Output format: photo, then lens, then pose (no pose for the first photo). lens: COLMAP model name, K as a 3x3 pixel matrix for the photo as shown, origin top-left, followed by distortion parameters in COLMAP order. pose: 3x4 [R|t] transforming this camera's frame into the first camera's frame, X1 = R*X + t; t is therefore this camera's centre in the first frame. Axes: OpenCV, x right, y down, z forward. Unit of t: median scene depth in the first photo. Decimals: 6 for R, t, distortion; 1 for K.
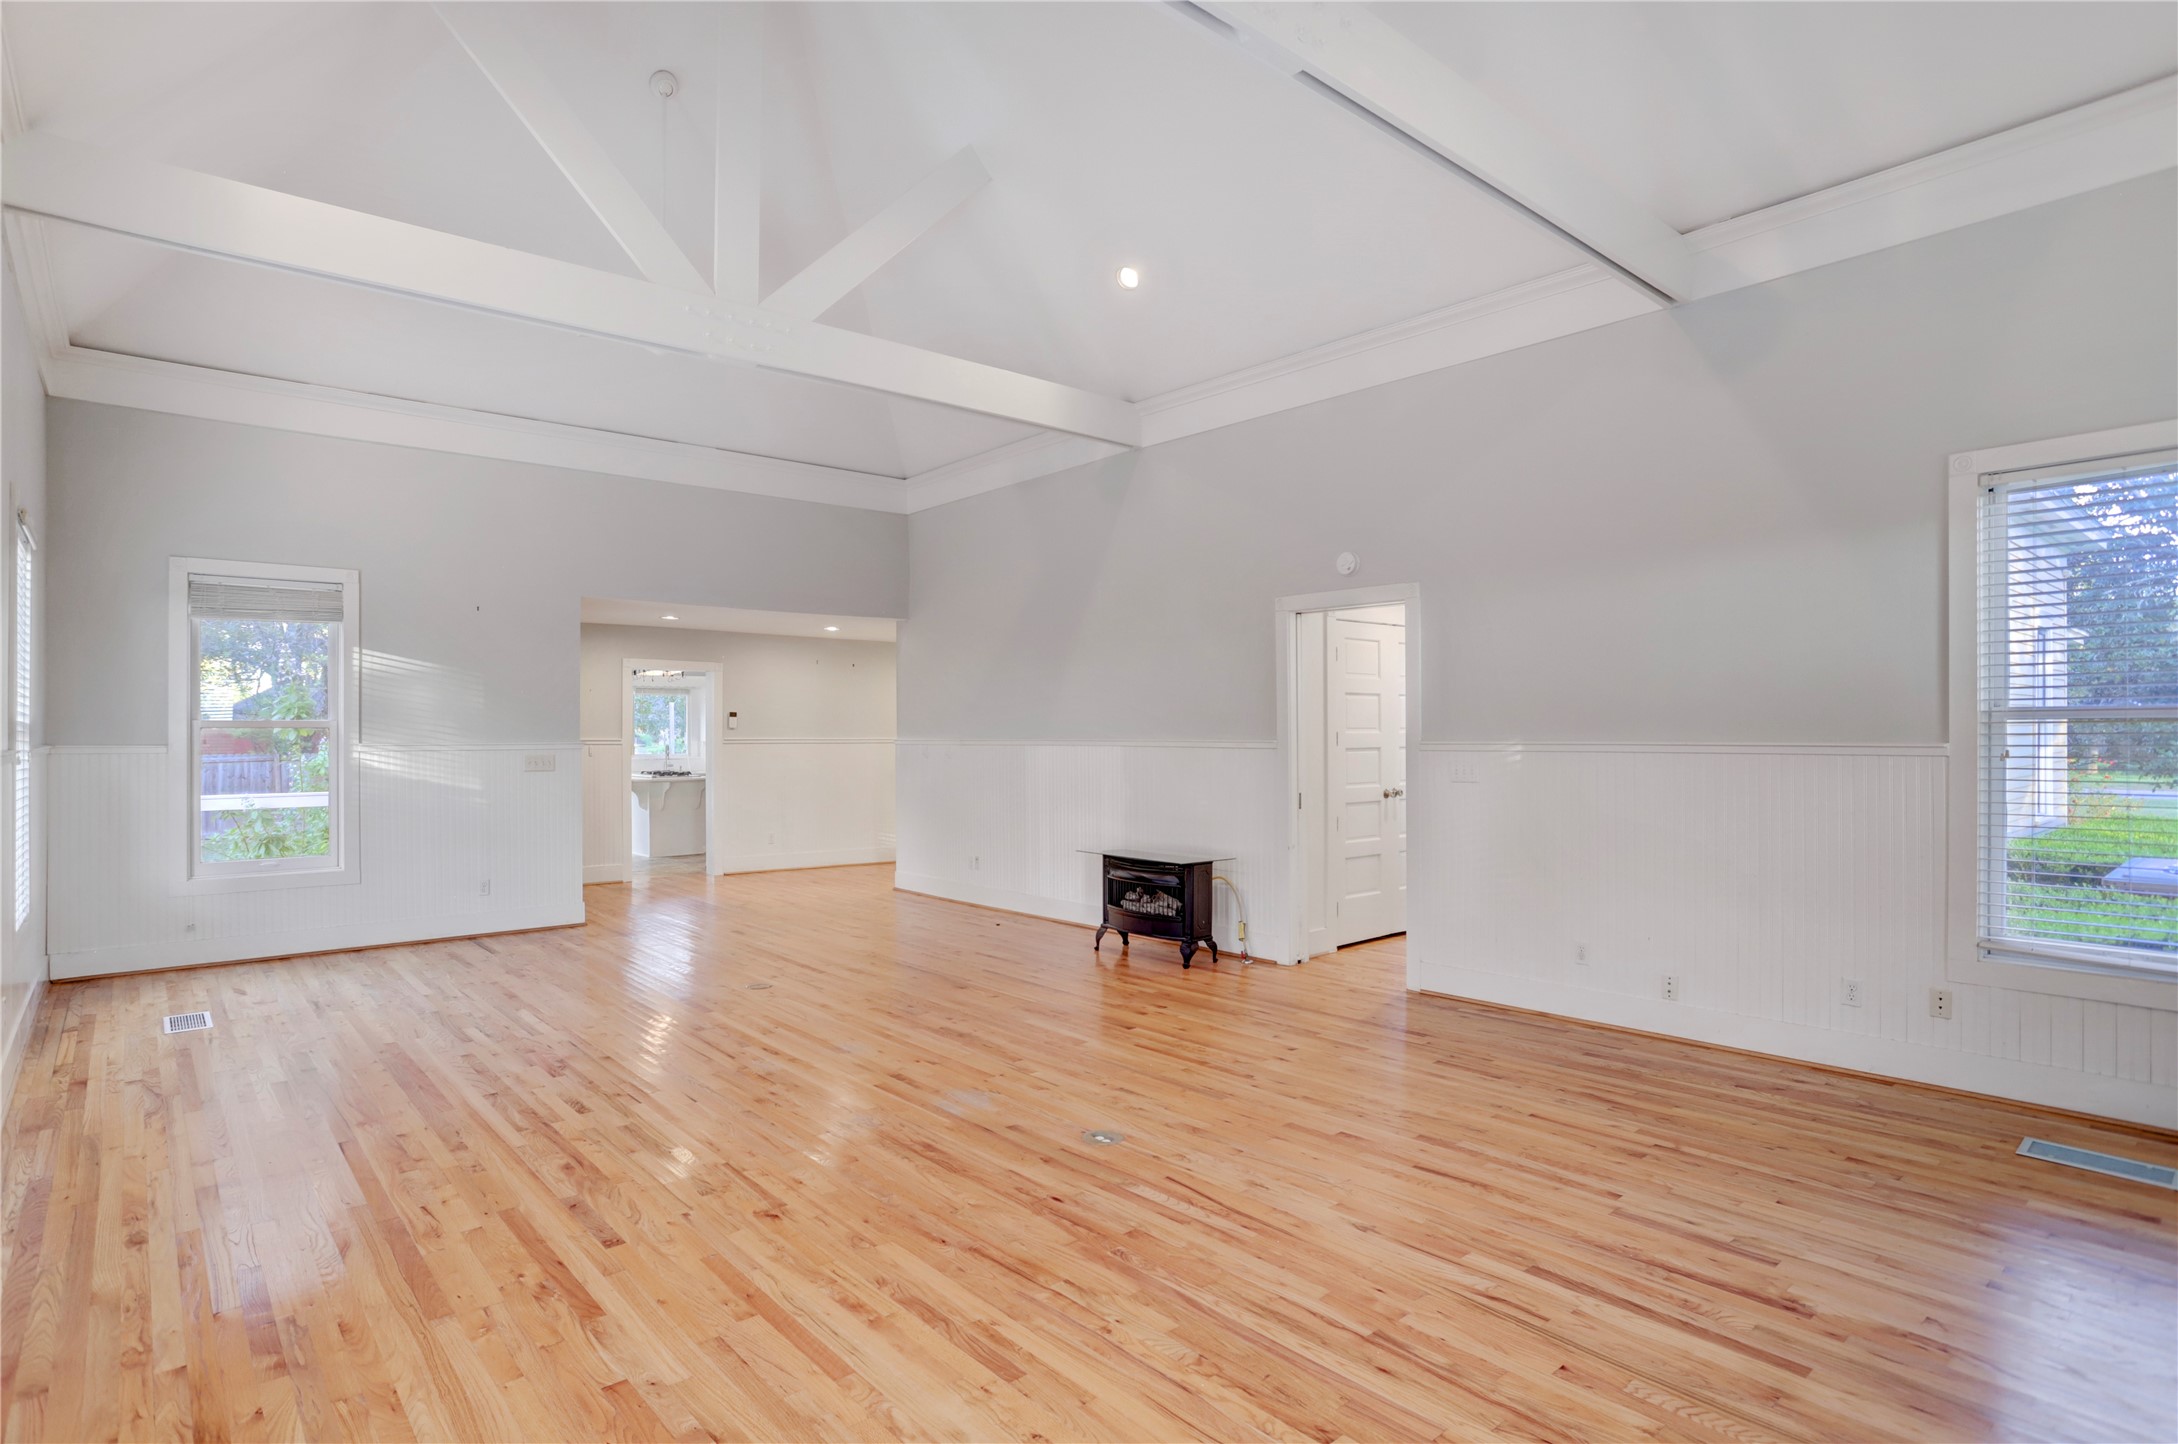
lens RADIAL K [[1106.1, 0, 1089.0], [0, 1106.1, 722.0], [0, 0, 1]] dist [-0.076644, 0.036339]
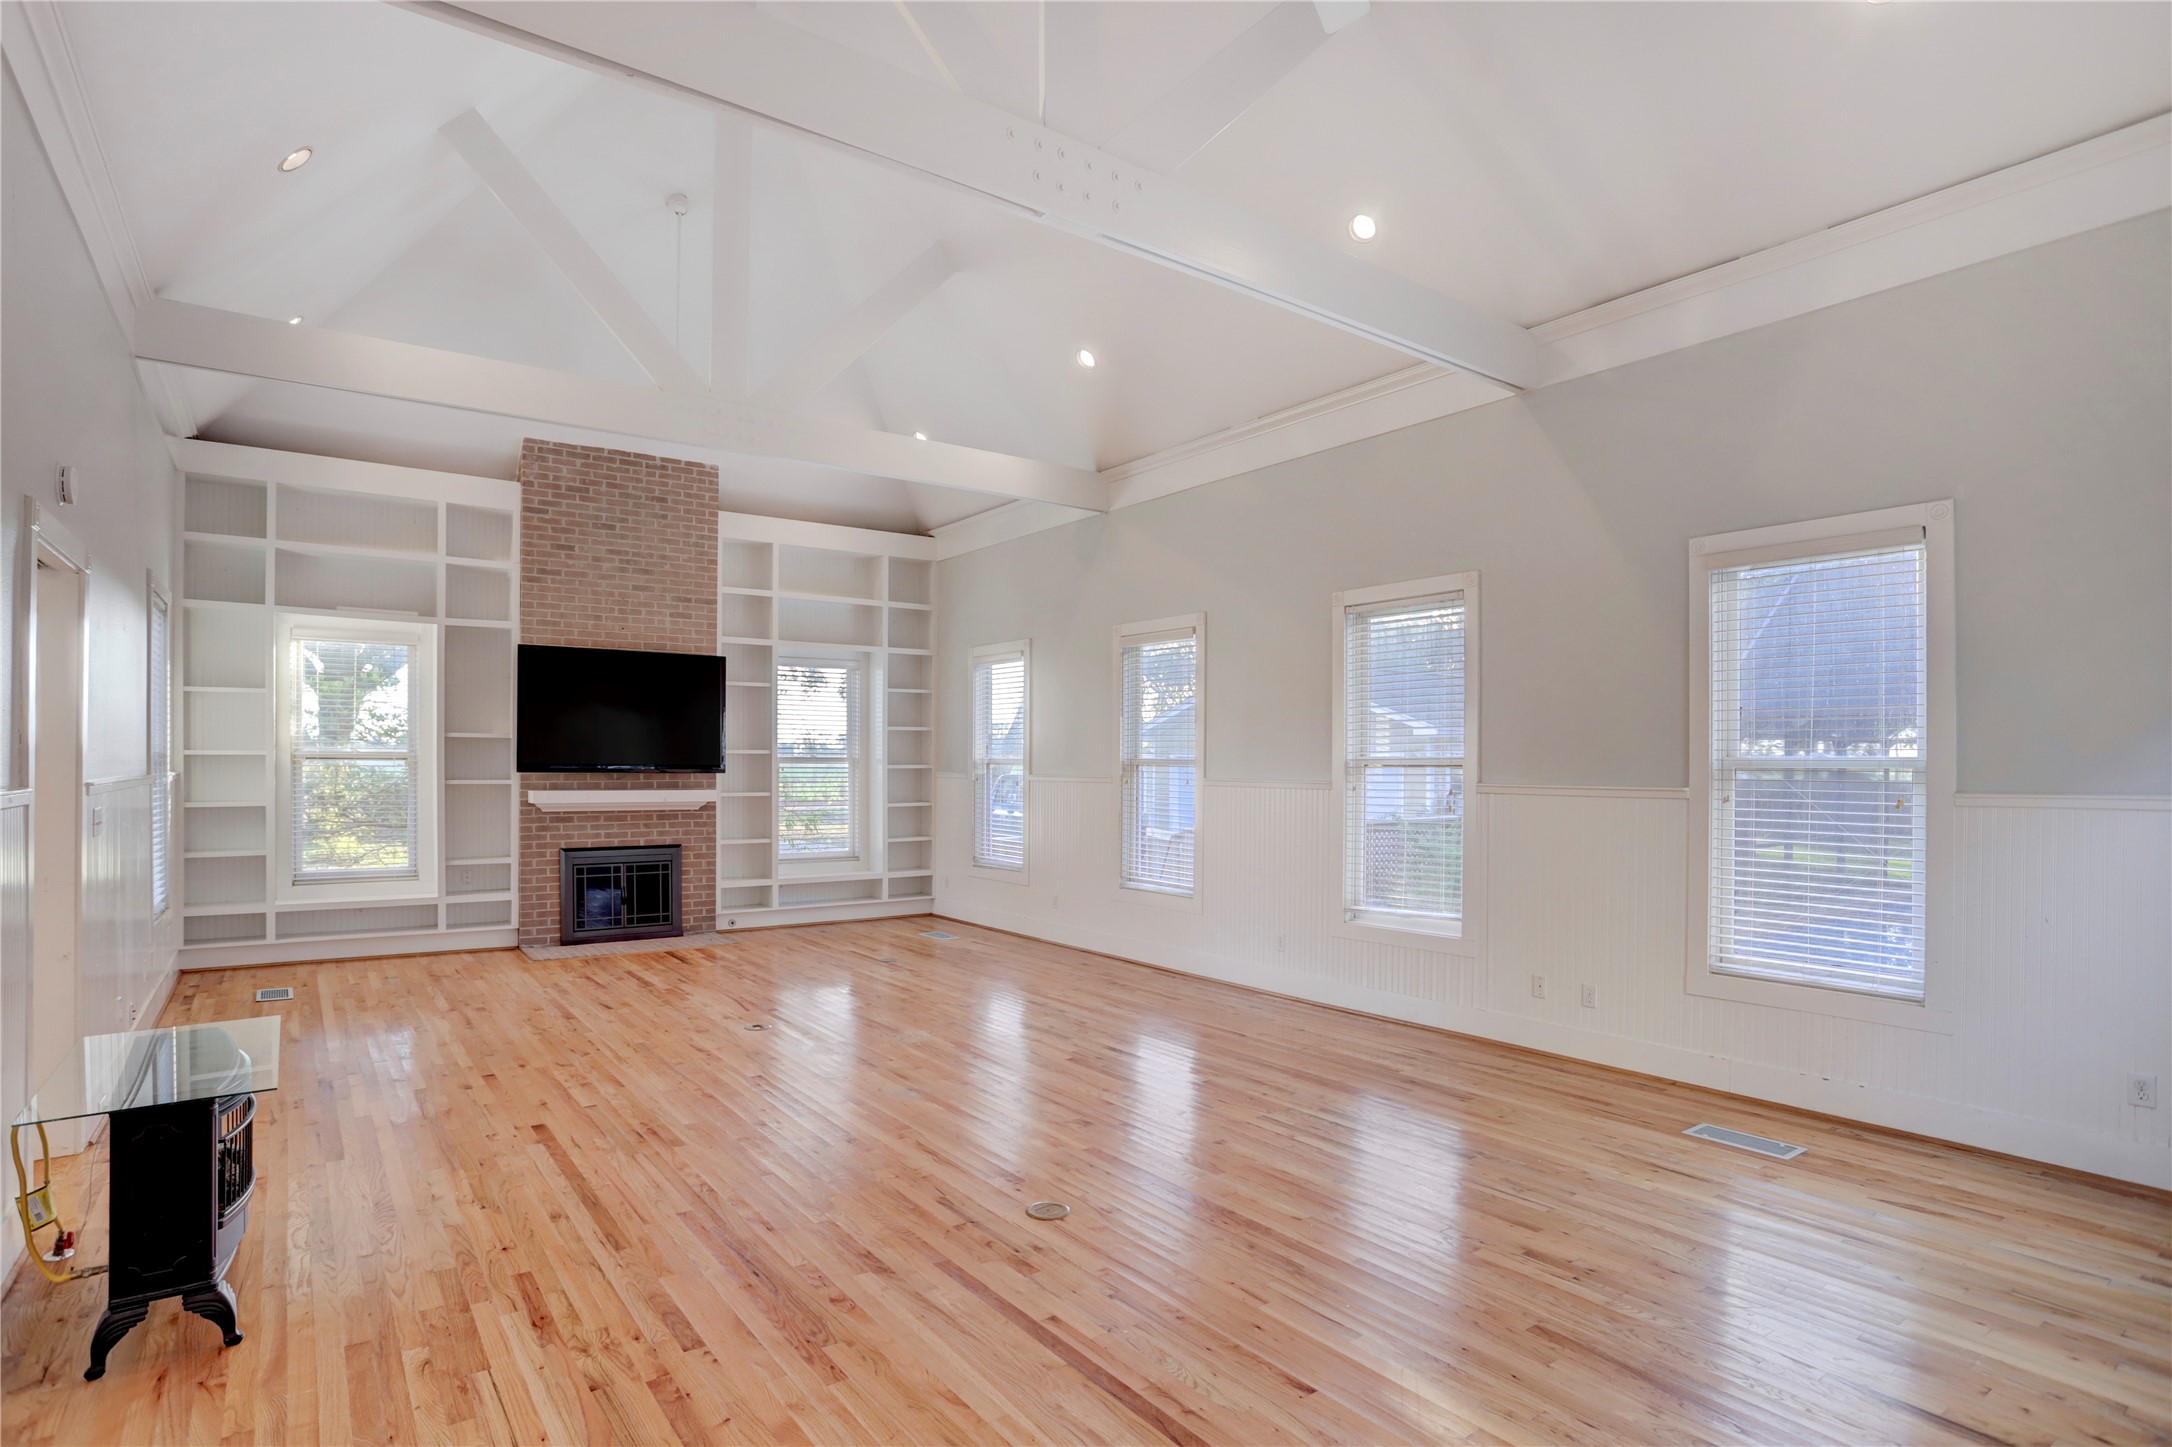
lens RADIAL K [[1158.4, 0, 1085.8], [0, 1158.4, 752.6], [0, 0, 1]] dist [-0.070162, 0.043874]
pose [[-0.995668, 0.010900, 0.092337, -0.674348], [0.009684, 0.999861, -0.013608, 0.002508], [-0.092472, -0.012655, -0.995635, 2.784091]]
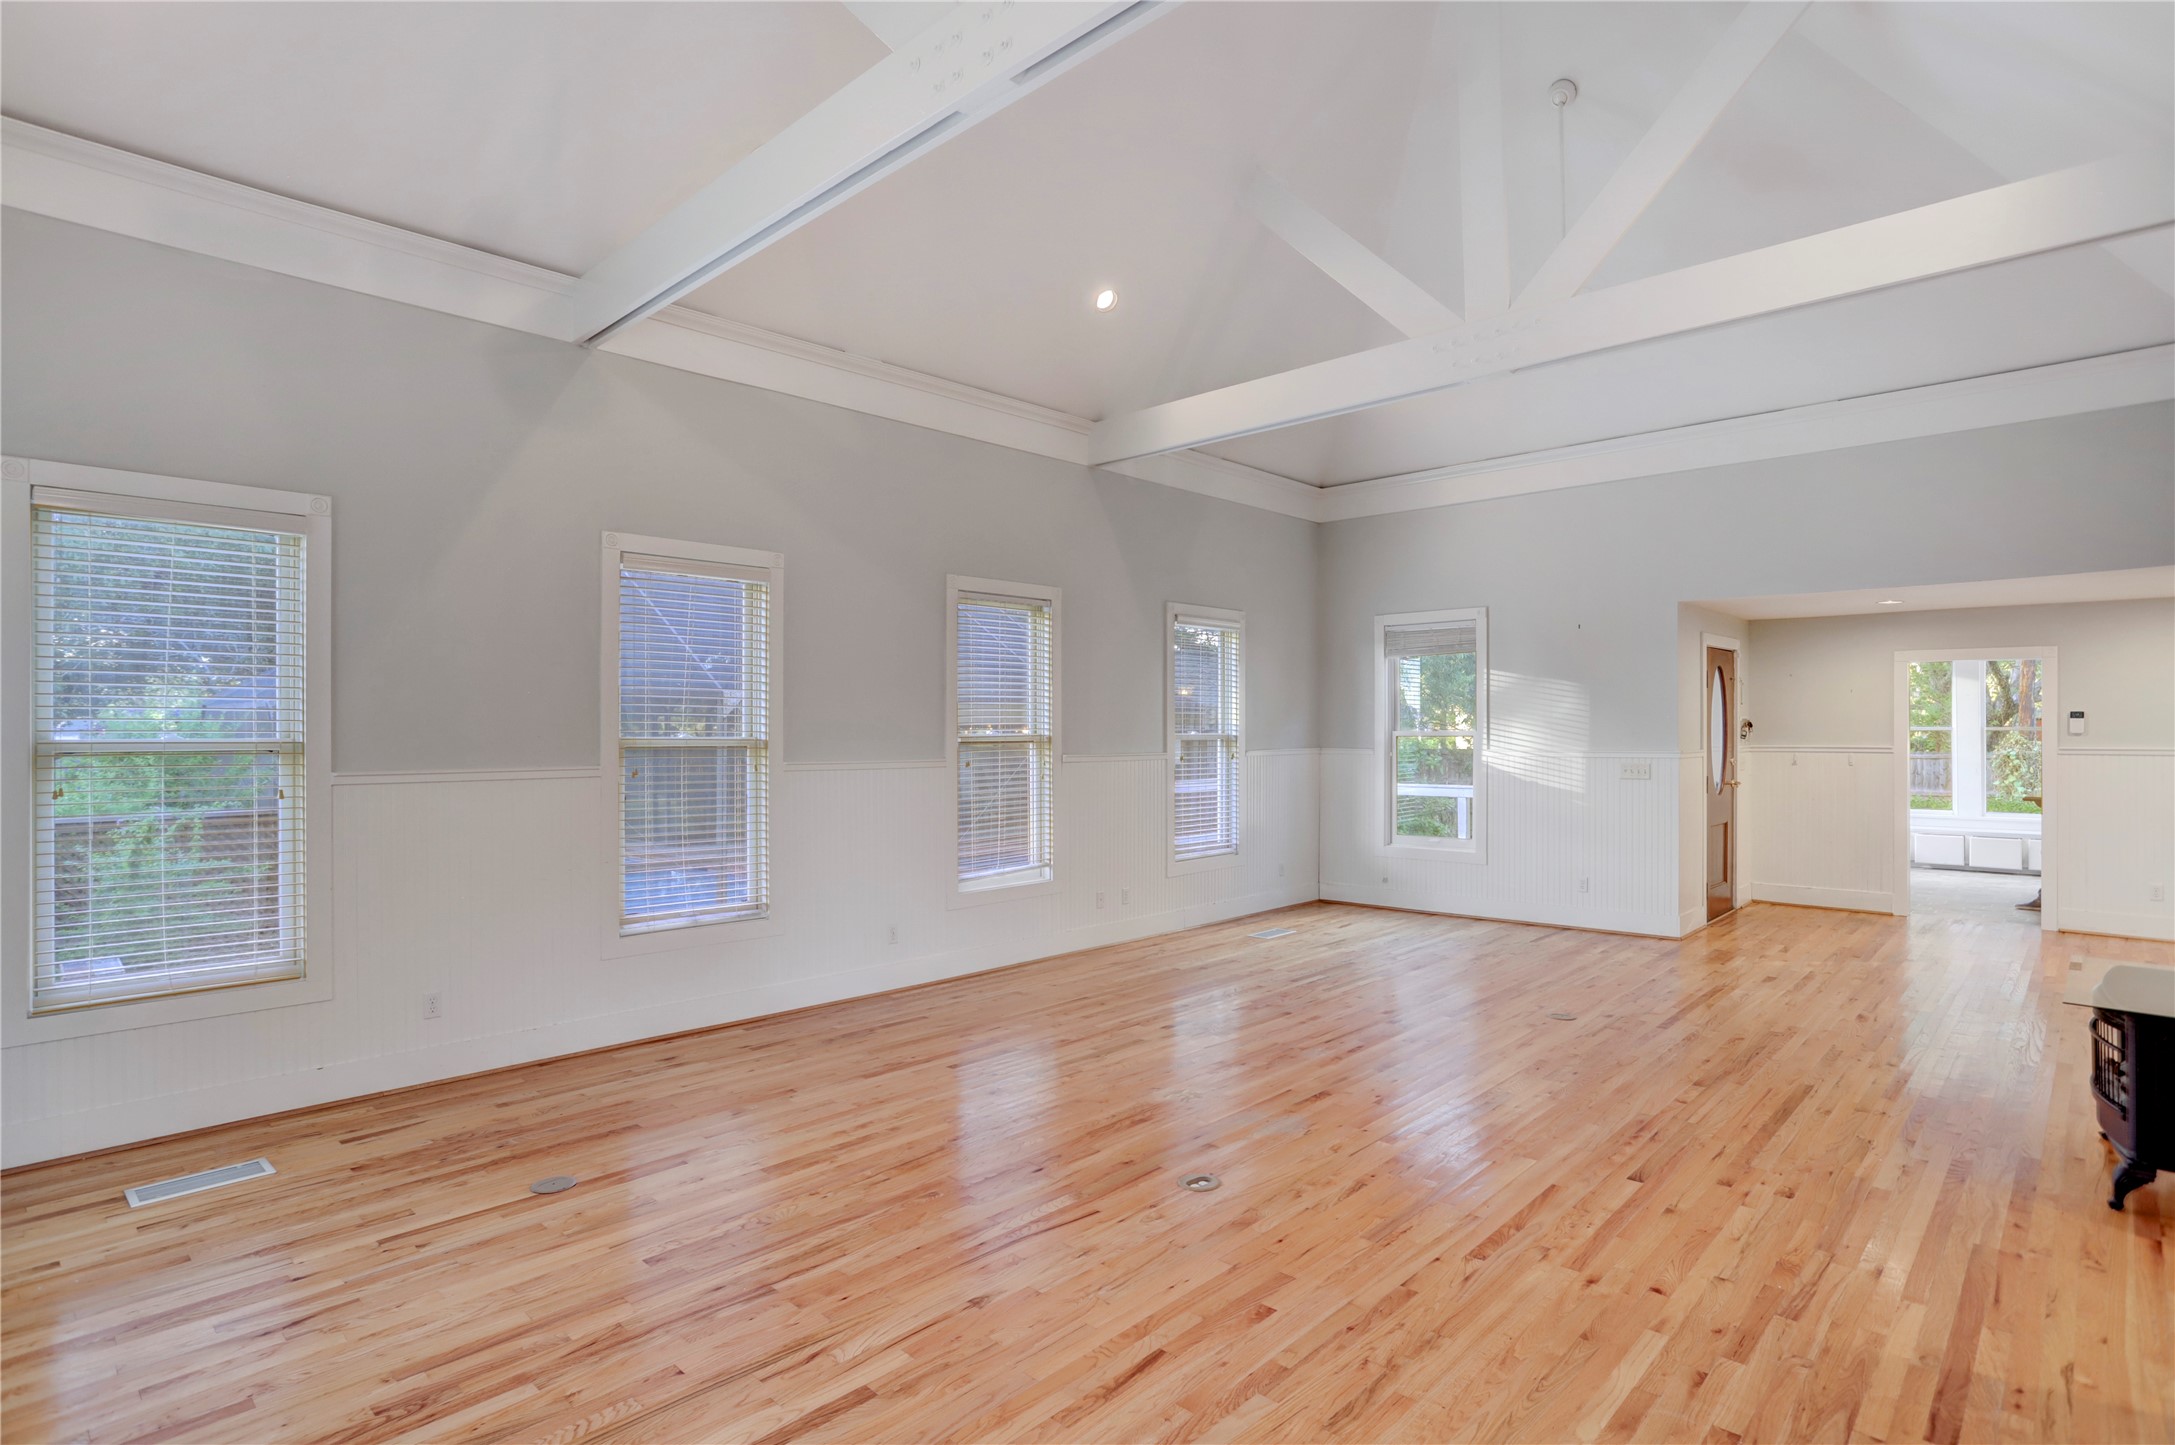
lens RADIAL K [[1104.6, 0, 1087.5], [0, 1104.6, 722.5], [0, 0, 1]] dist [-0.076644, 0.036339]
pose [[0.102763, -0.001384, -0.994705, 1.012612], [0.011770, 0.999931, -0.000176, -0.031377], [0.994636, -0.011689, 0.102772, 0.845927]]
